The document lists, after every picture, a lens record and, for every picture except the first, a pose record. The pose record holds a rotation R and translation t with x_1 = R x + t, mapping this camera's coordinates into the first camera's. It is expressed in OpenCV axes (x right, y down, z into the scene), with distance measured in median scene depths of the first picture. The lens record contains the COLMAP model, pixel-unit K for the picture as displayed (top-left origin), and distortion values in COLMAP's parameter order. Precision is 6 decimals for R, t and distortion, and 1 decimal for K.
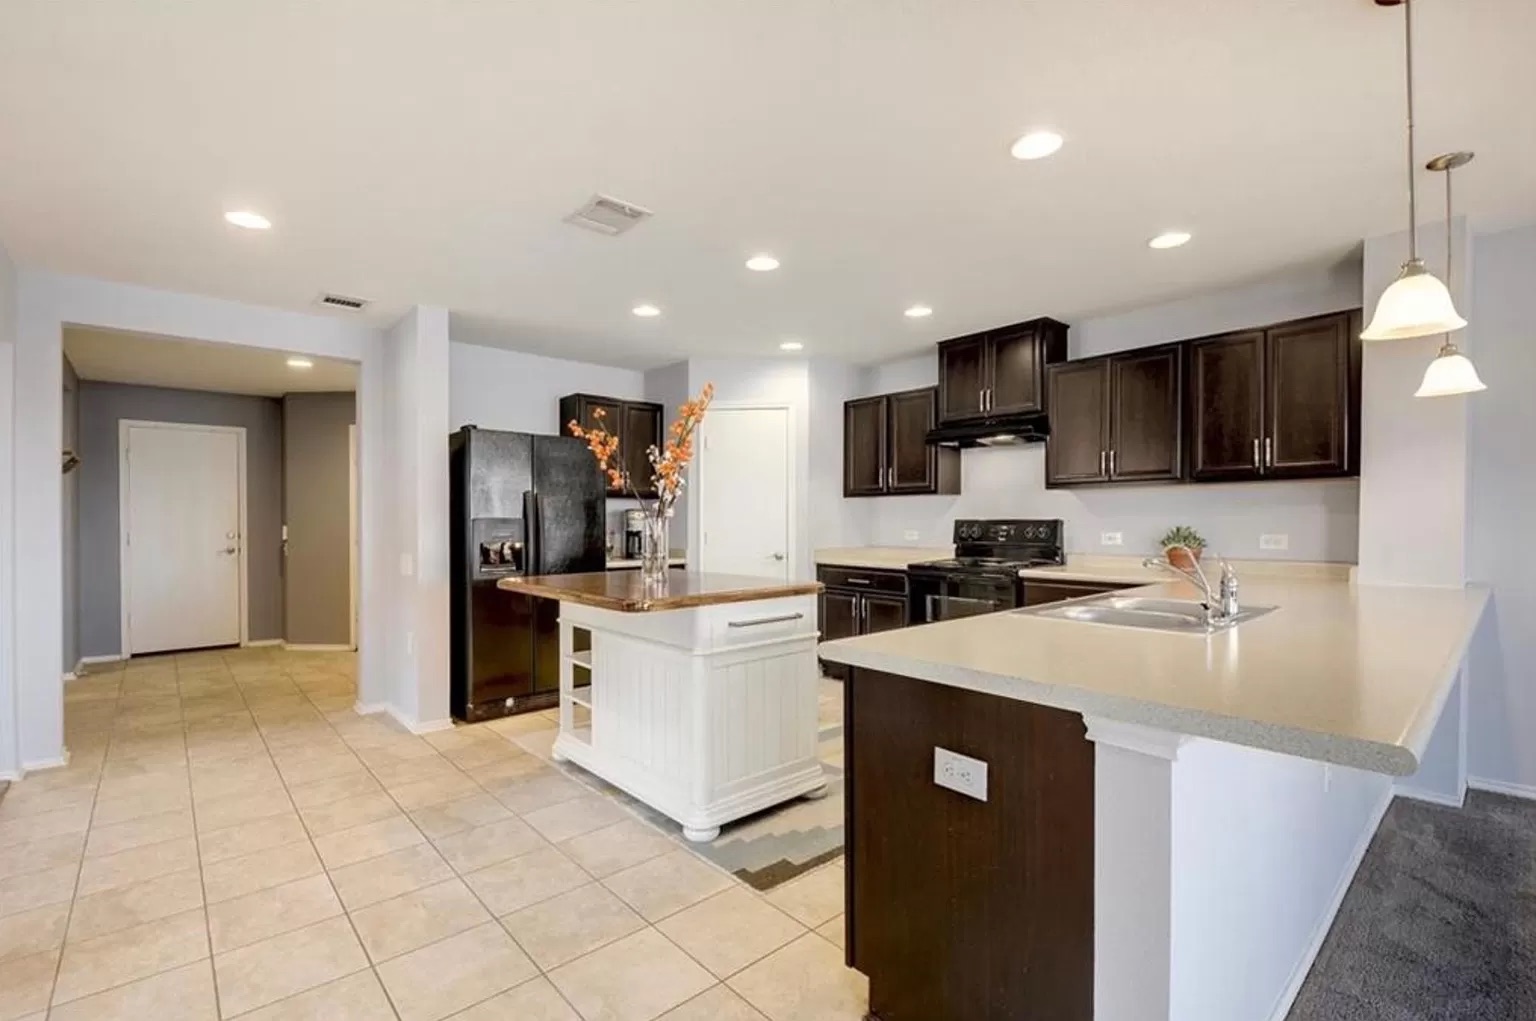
lens RADIAL K [[685.6, 0, 763.2], [0, 685.6, 514.9], [0, 0, 1]] dist [0.016039, -0.000009]
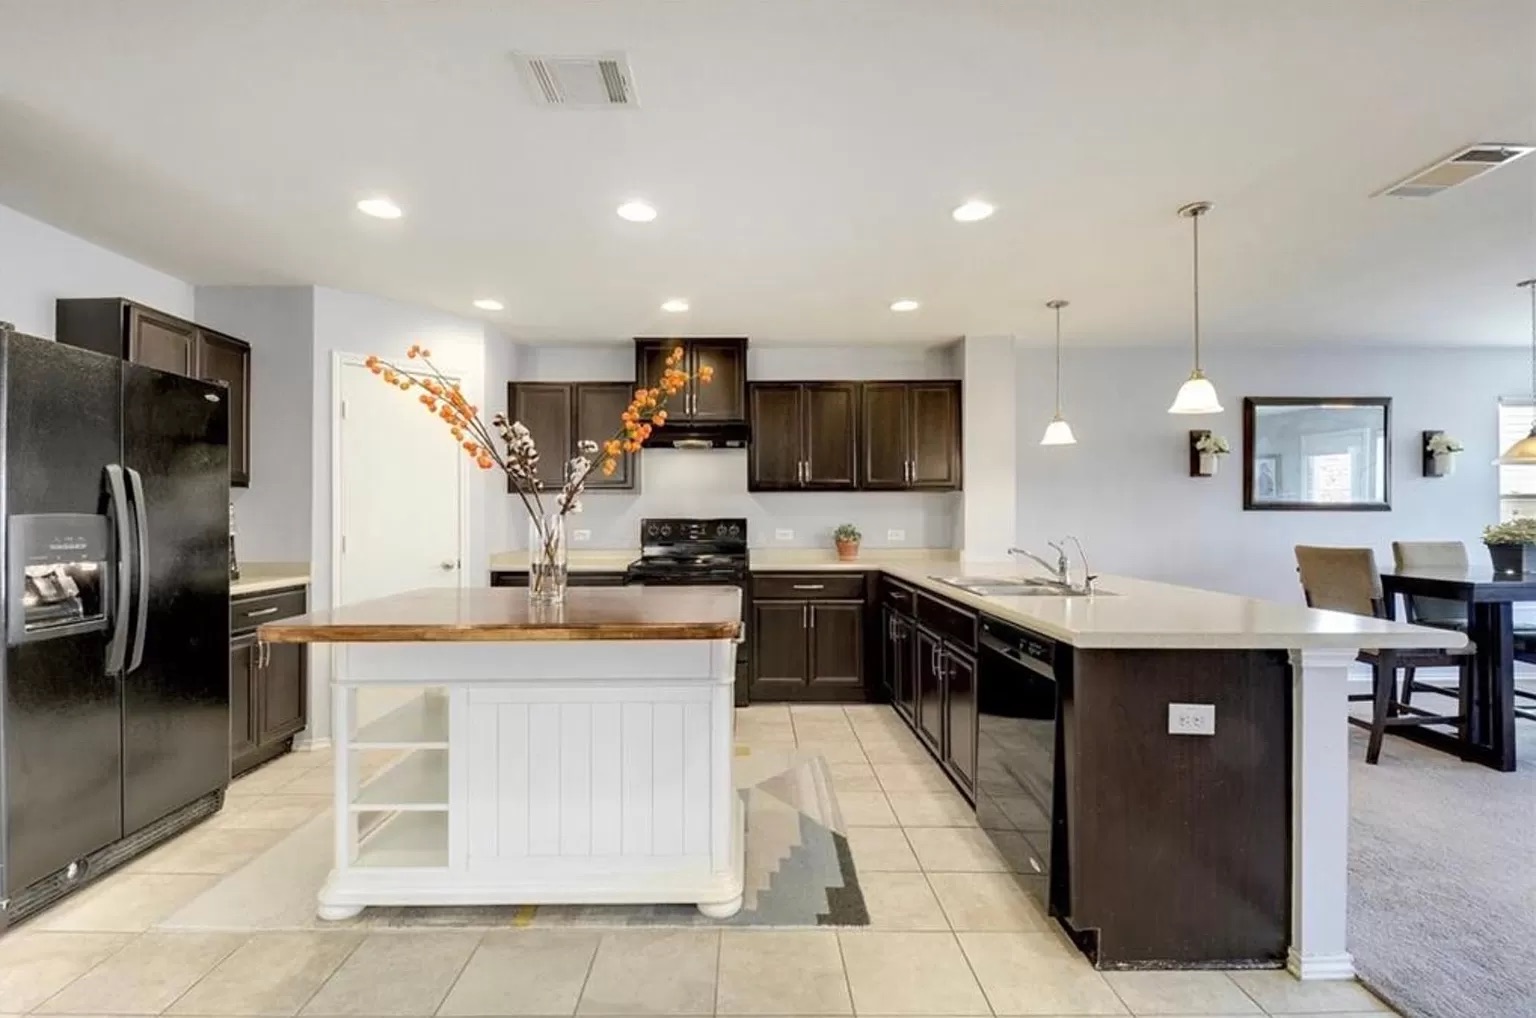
lens RADIAL K [[672.2, 0, 759.3], [0, 672.2, 516.4], [0, 0, 1]] dist [-0.002111, -0.000885]
pose [[0.658022, 0.003010, 0.752993, -0.430556], [-0.004826, 0.999988, 0.000219, 0.002868], [-0.752984, -0.003778, 0.658028, 0.292460]]
